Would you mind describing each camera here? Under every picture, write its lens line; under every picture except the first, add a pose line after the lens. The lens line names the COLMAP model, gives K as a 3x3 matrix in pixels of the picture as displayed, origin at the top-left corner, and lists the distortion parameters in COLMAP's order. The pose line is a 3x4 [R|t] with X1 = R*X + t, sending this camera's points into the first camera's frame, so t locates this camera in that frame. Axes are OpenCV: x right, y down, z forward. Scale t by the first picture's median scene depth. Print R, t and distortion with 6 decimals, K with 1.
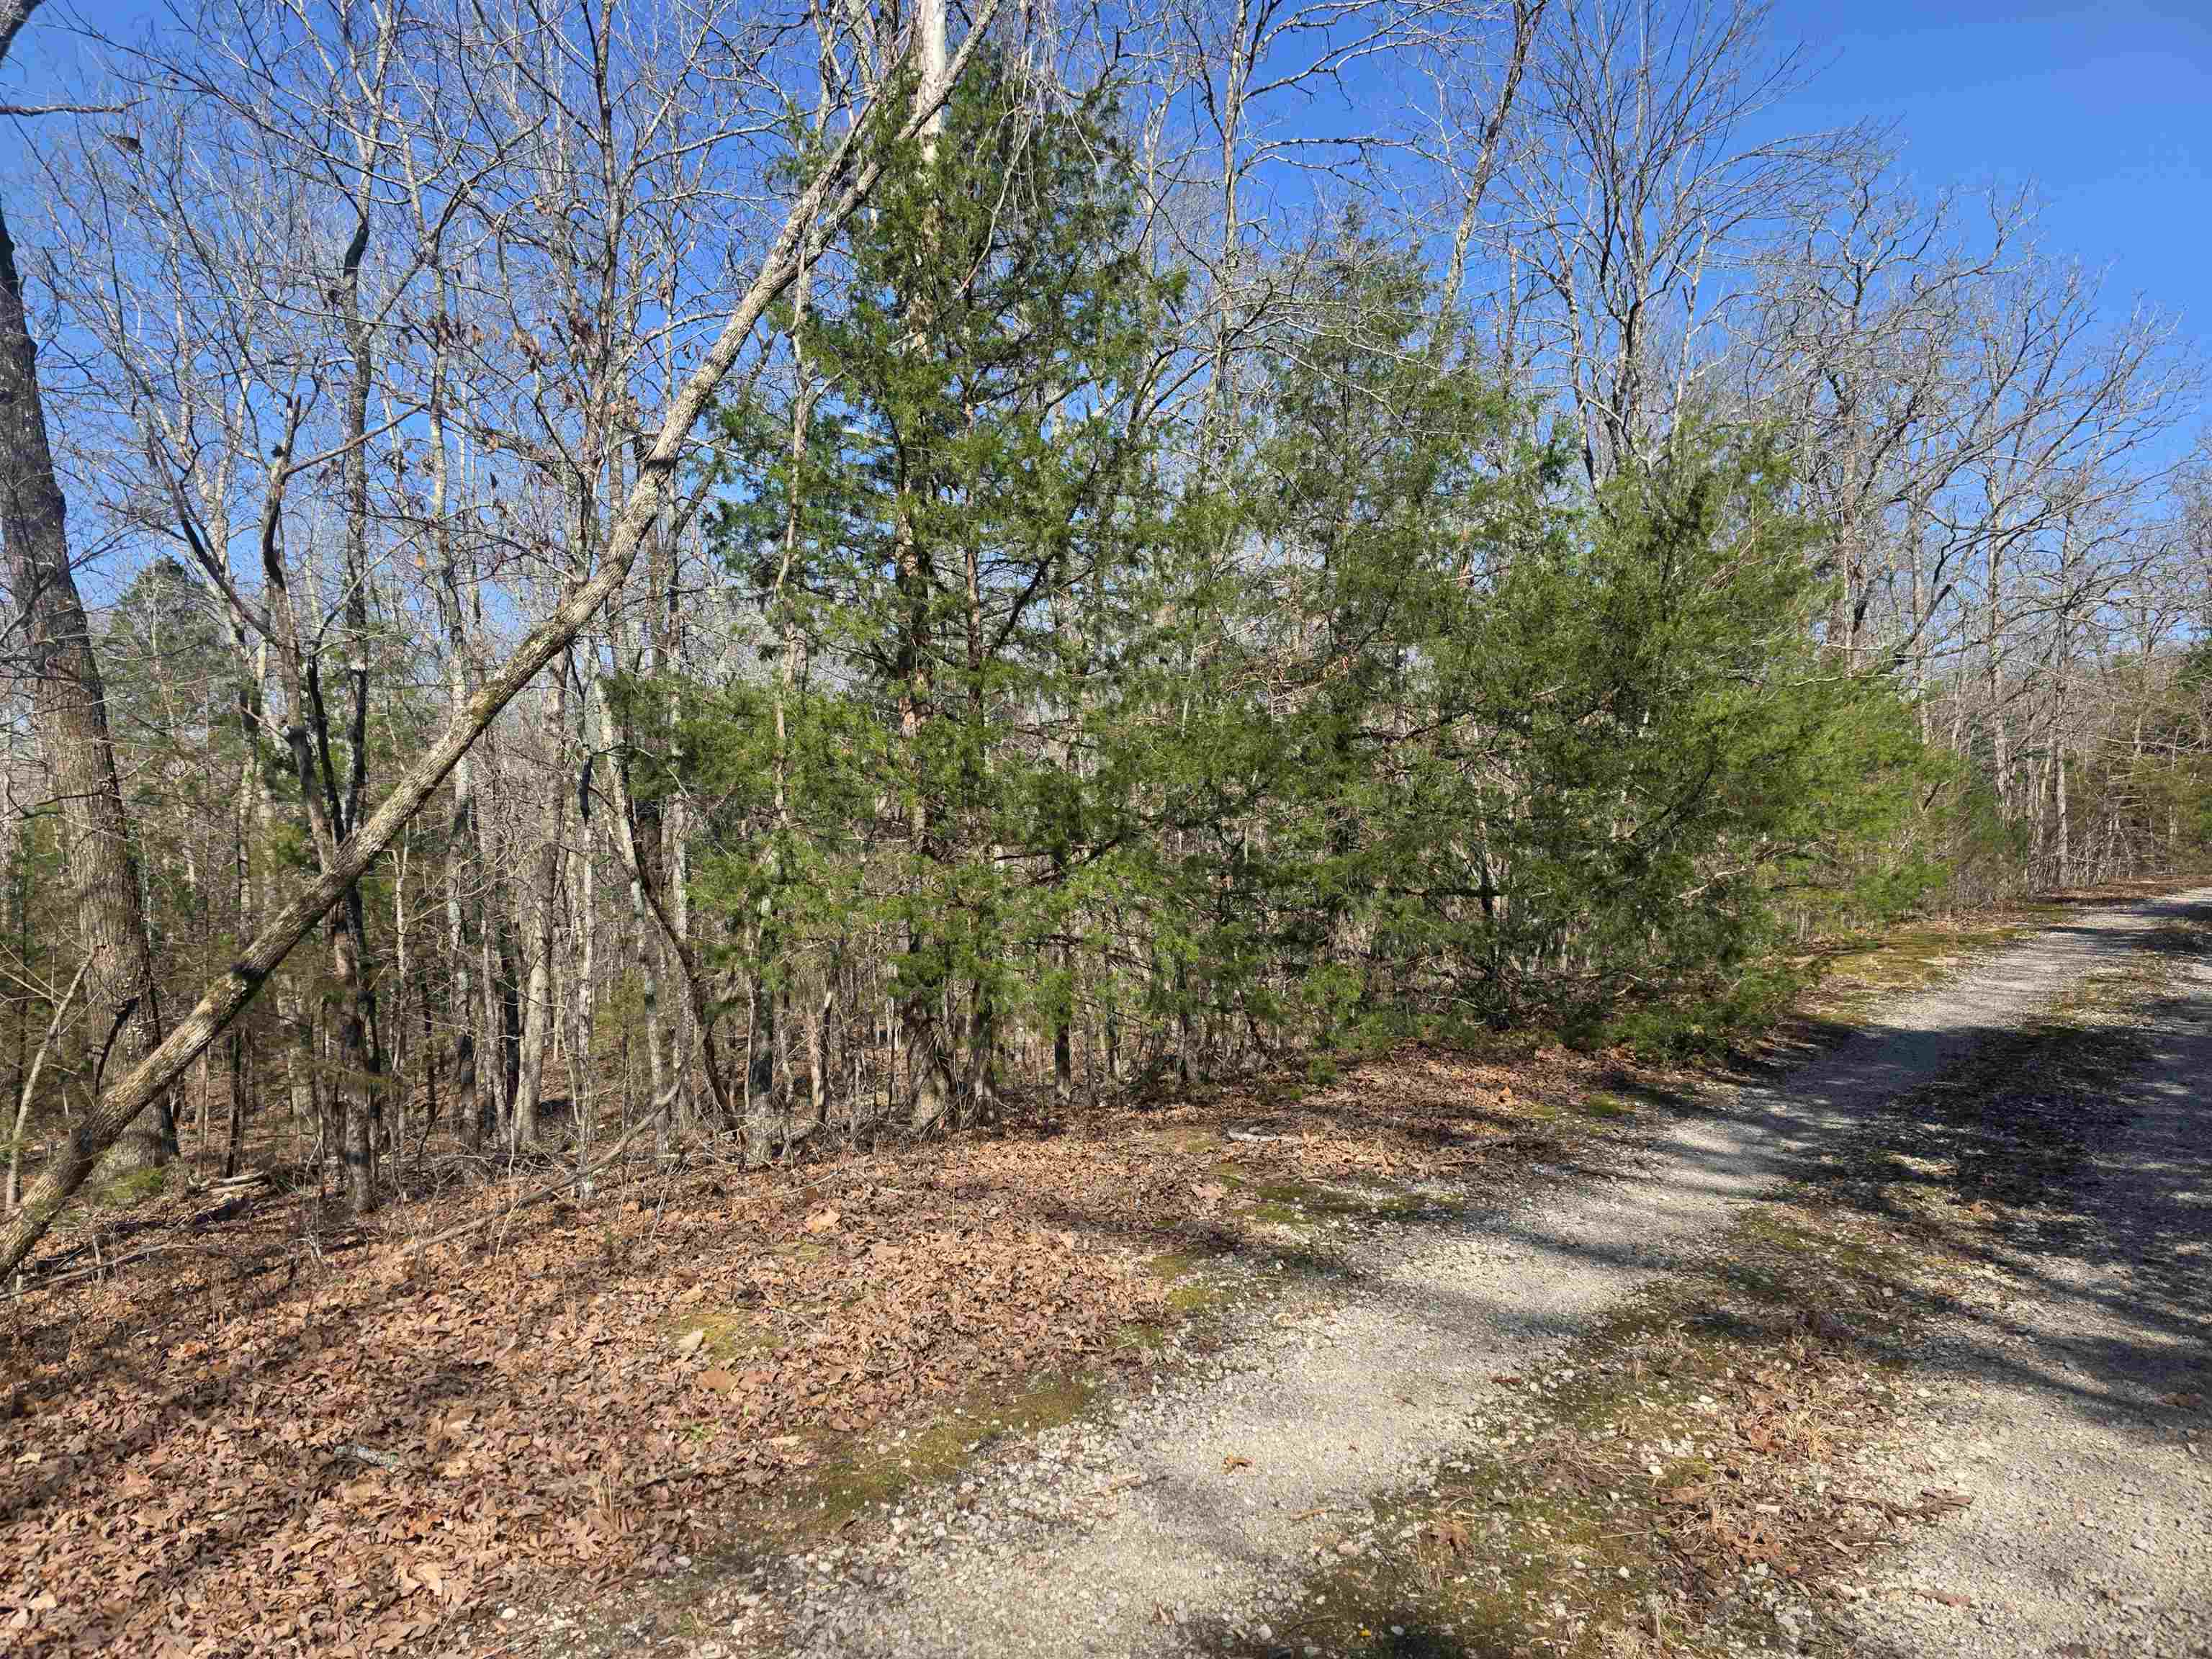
lens RADIAL K [[1470.3, 0, 1069.0], [0, 1470.3, 807.2], [0, 0, 1]] dist [0.064329, -0.054349]
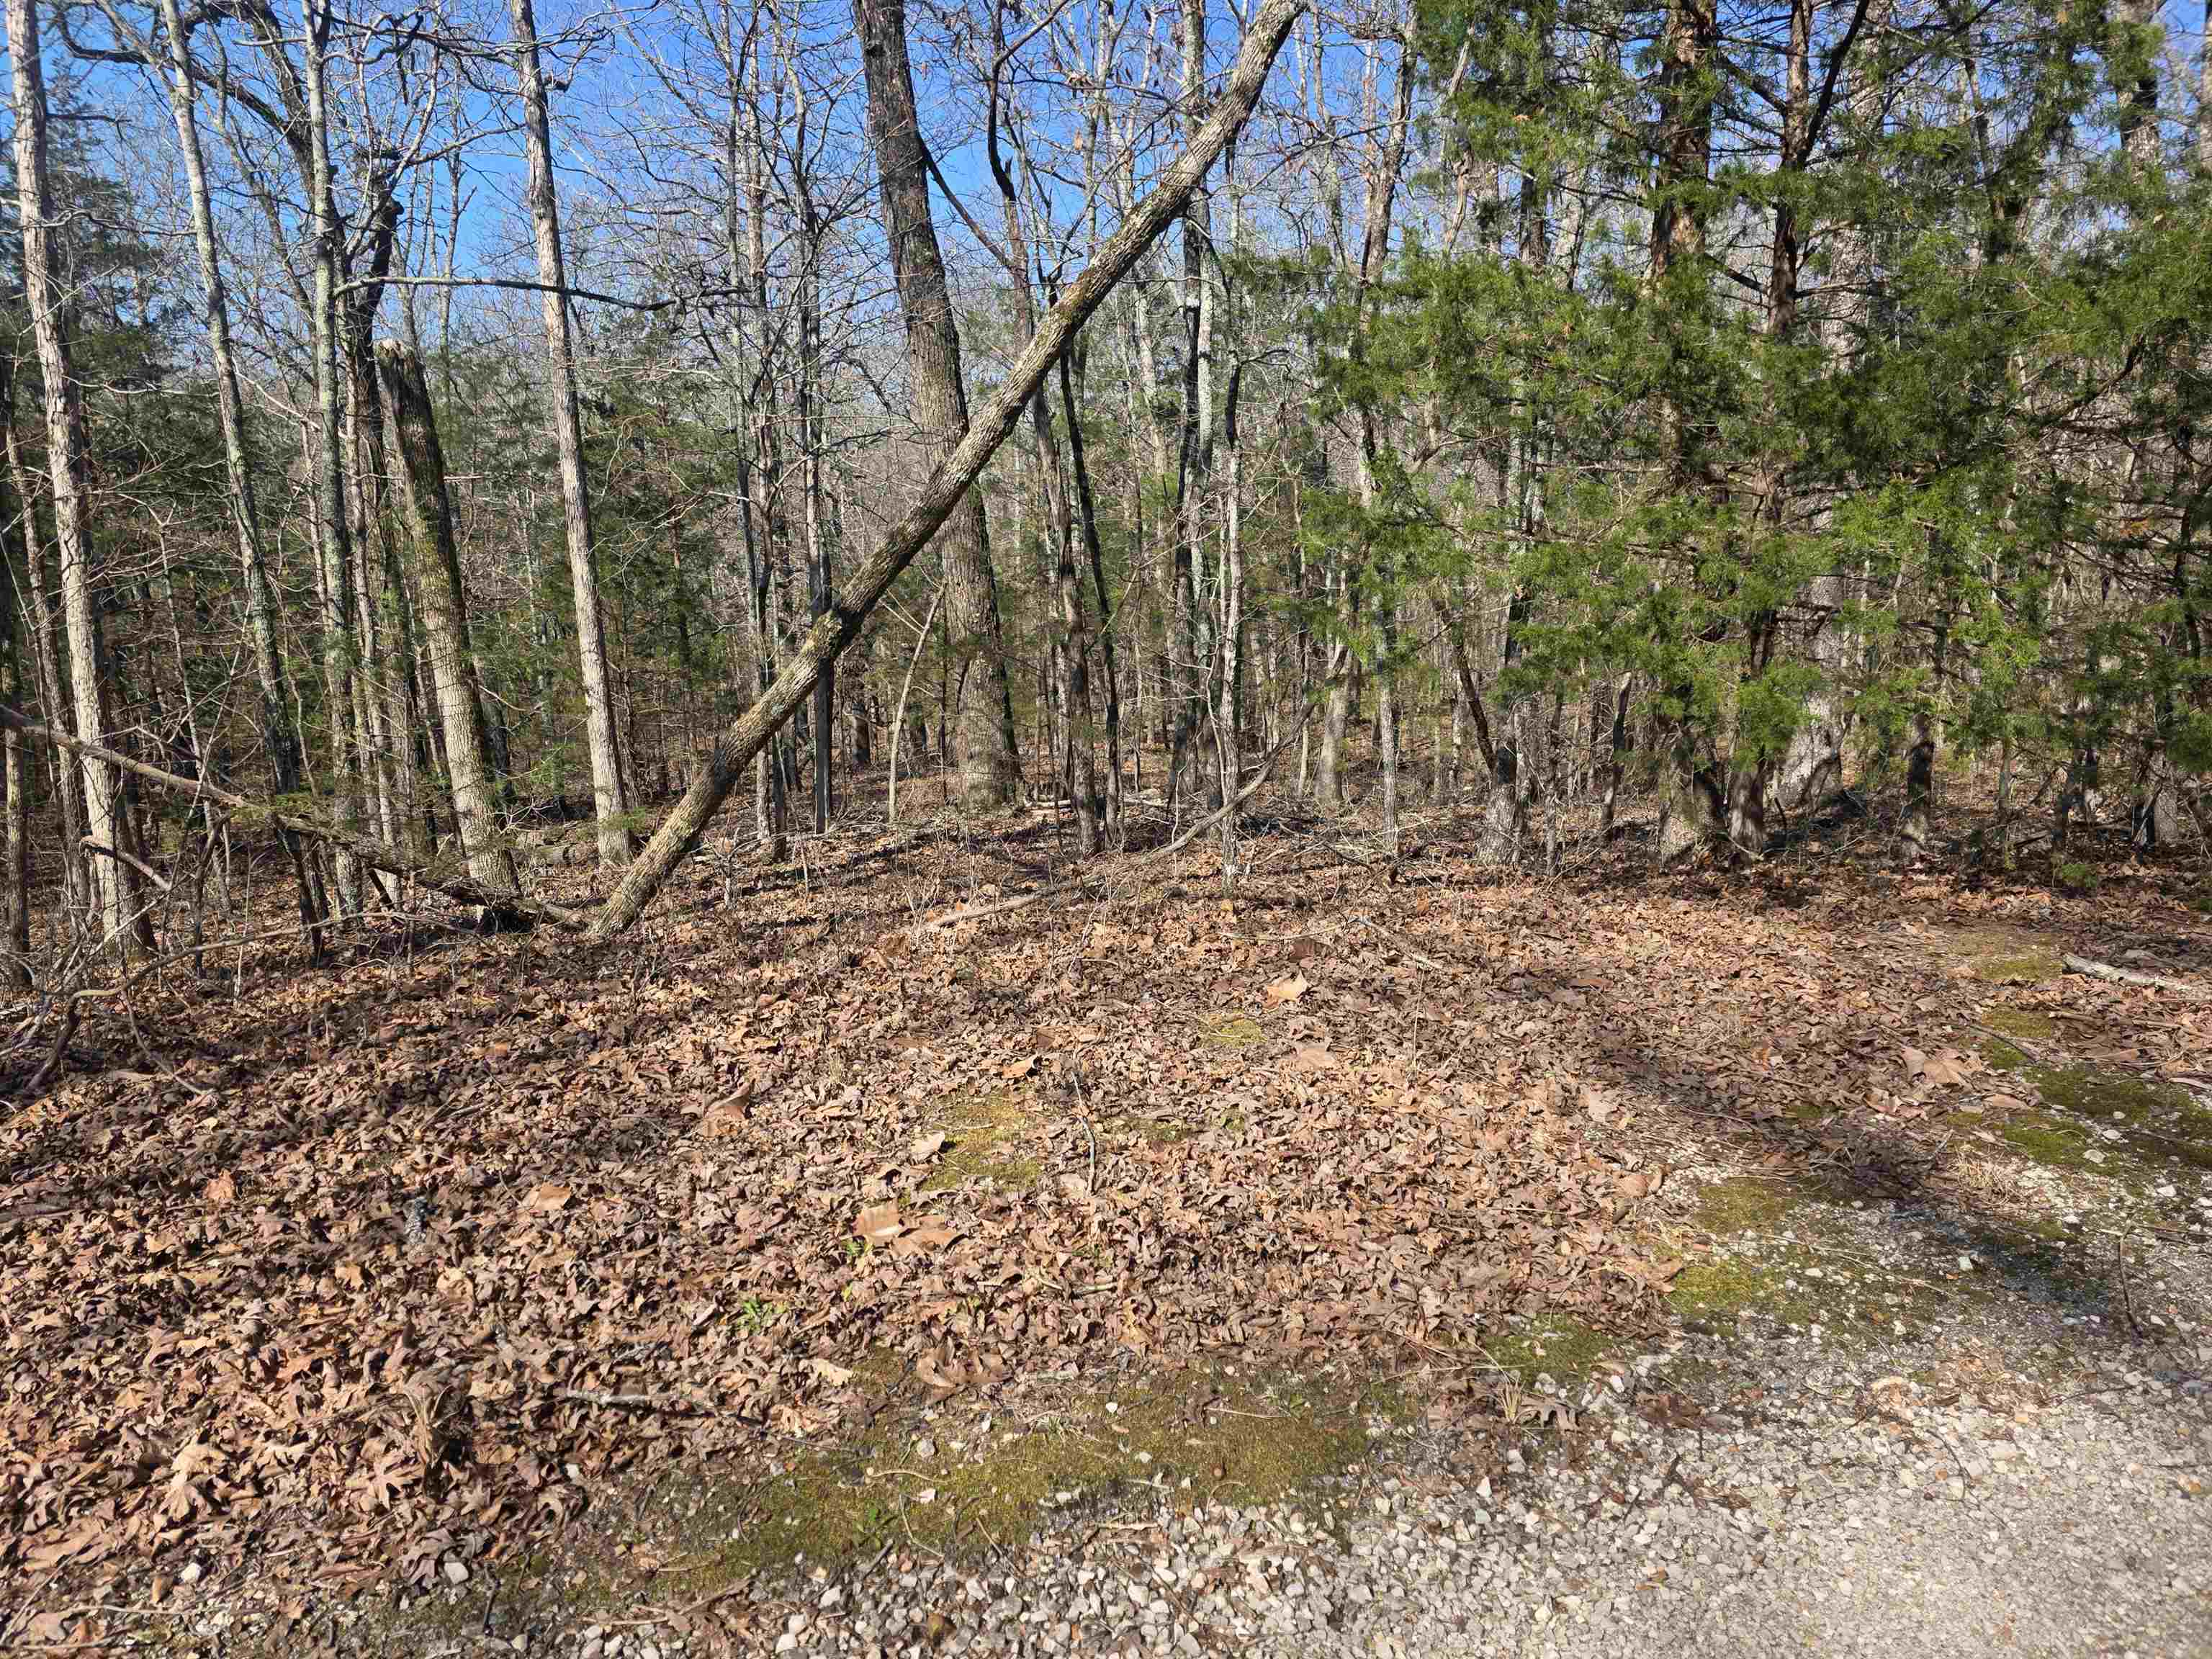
lens RADIAL K [[1470.3, 0, 1074.4], [0, 1470.3, 805.2], [0, 0, 1]] dist [0.064329, -0.054349]
pose [[0.816189, 0.118195, -0.565566, 0.088458], [0.013273, 0.974759, 0.222864, 0.017167], [0.577632, -0.189406, 0.794019, 0.232123]]
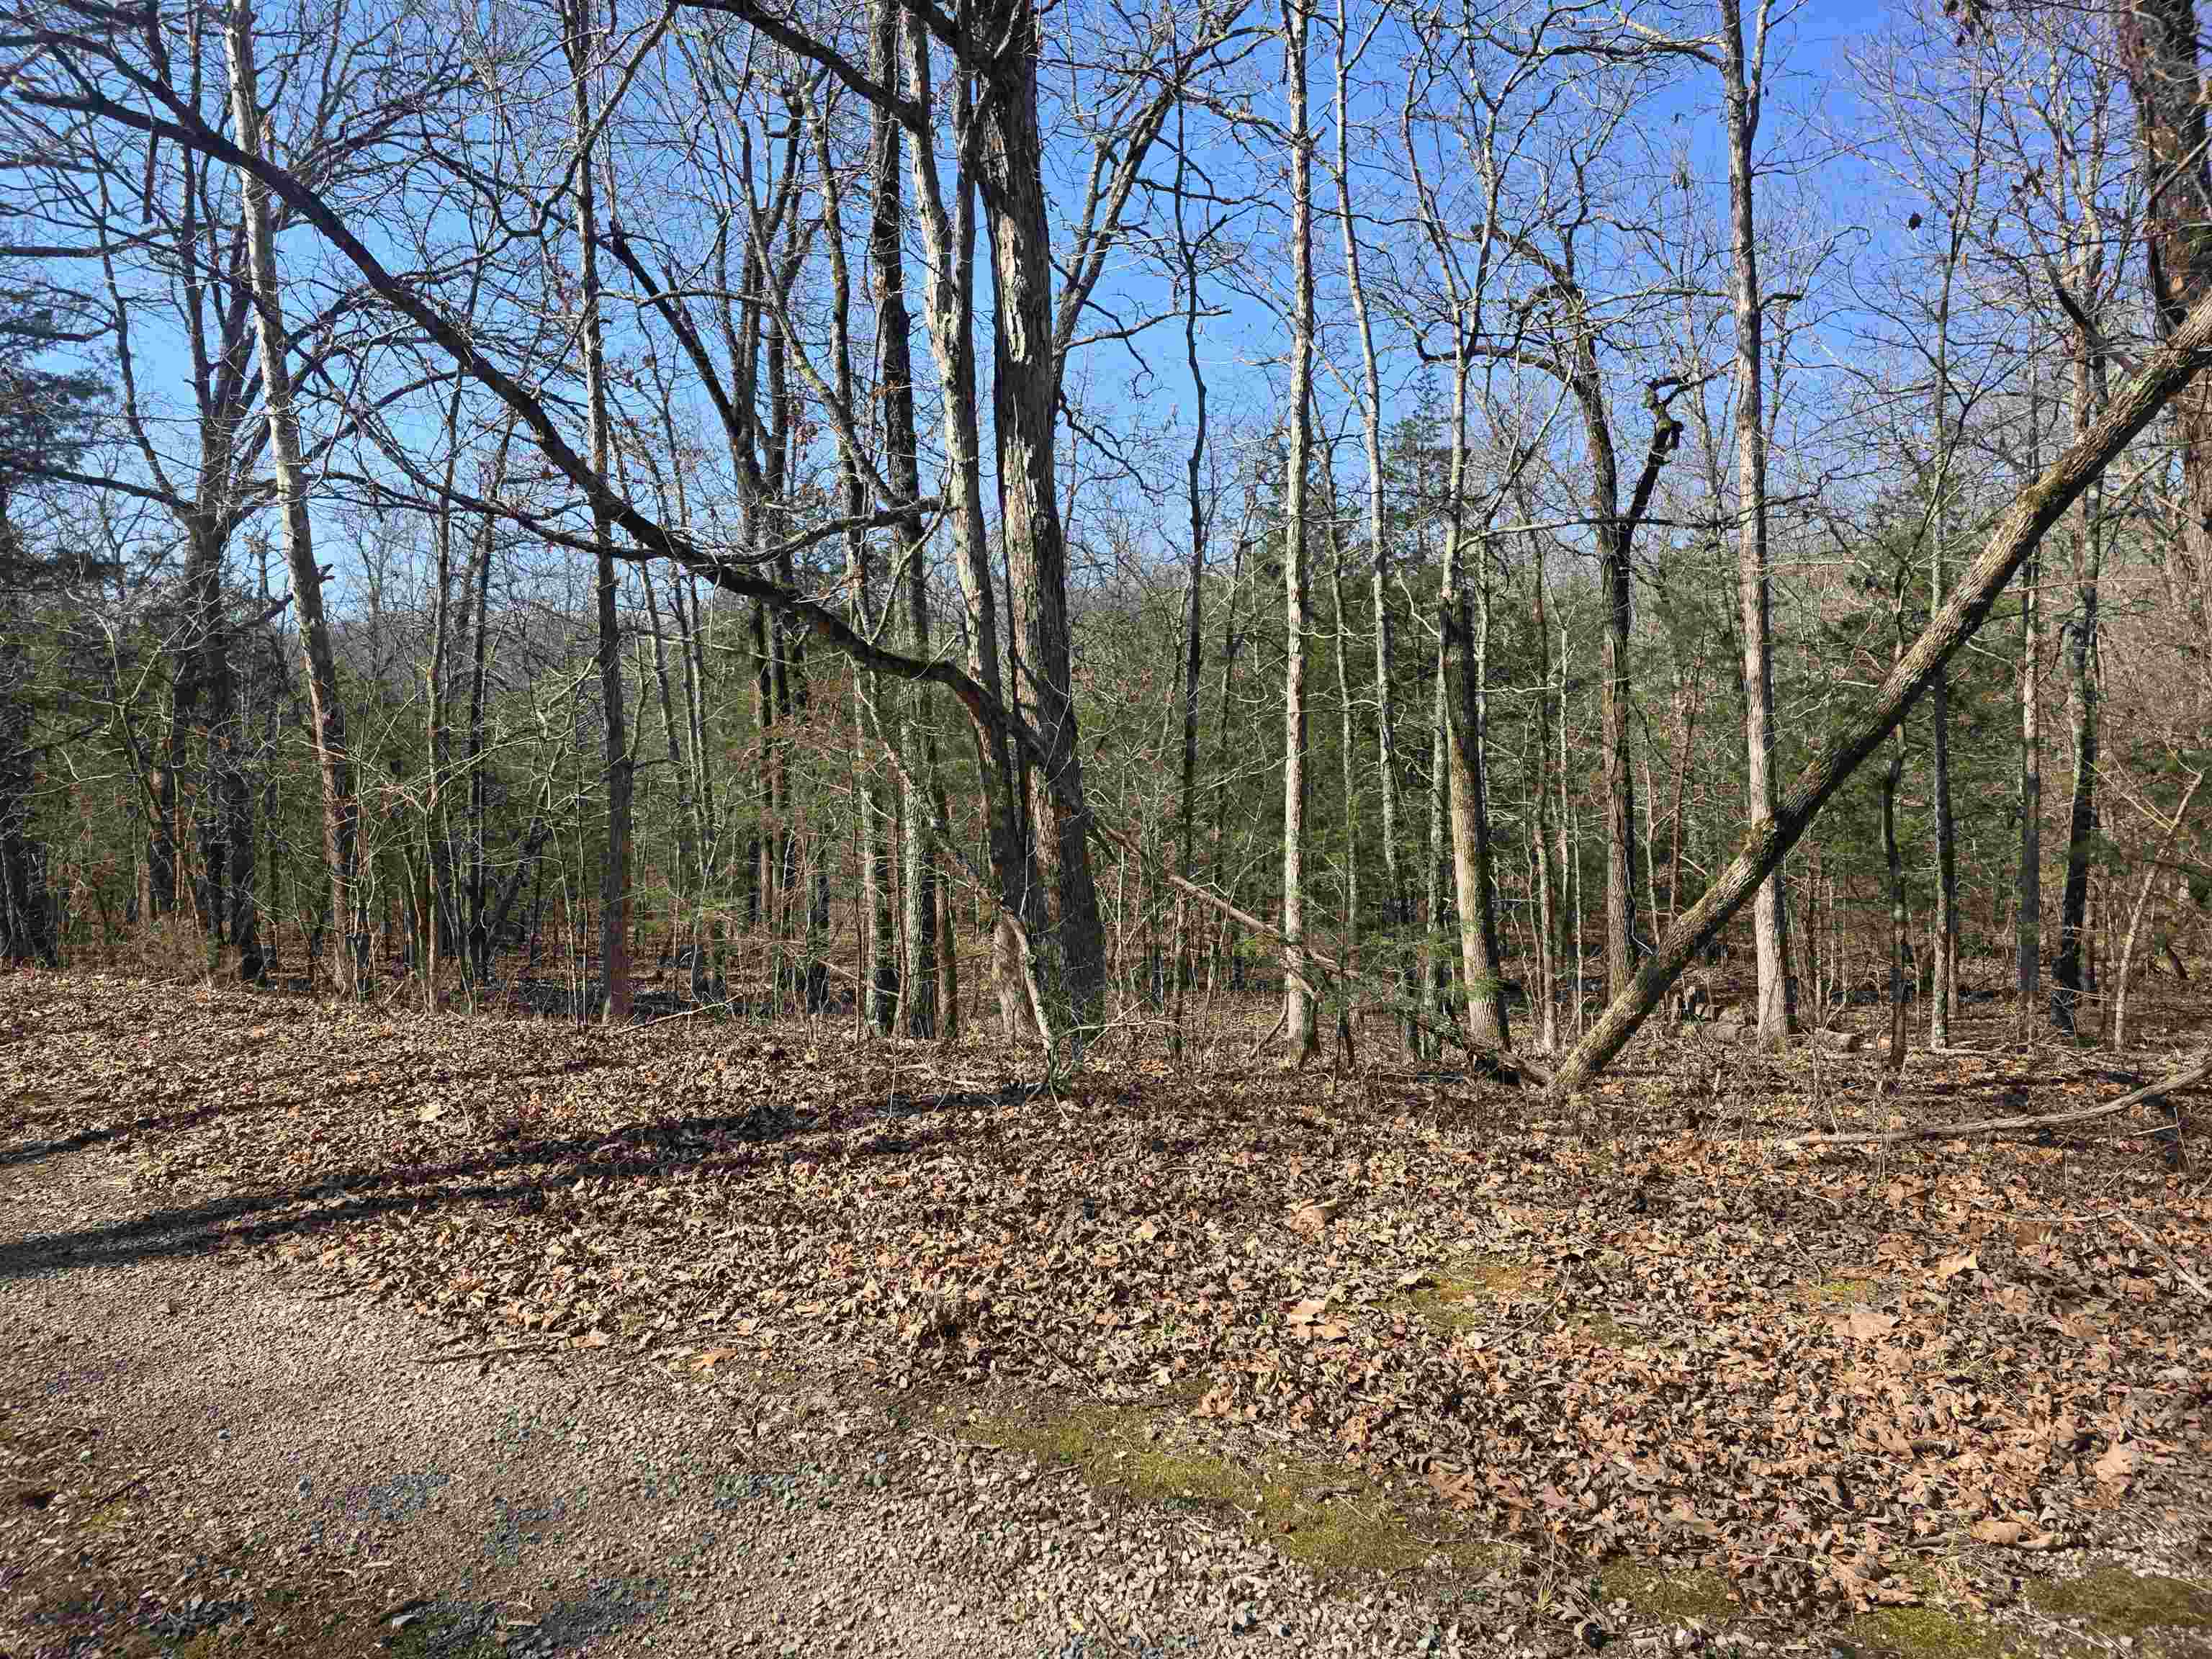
lens RADIAL K [[1470.3, 0, 1079.0], [0, 1470.3, 807.2], [0, 0, 1]] dist [0.064329, -0.054349]
pose [[0.082945, 0.071384, -0.993994, 0.270126], [0.067240, 0.994757, 0.077050, 0.001421], [0.994283, -0.073227, 0.077711, 0.354978]]
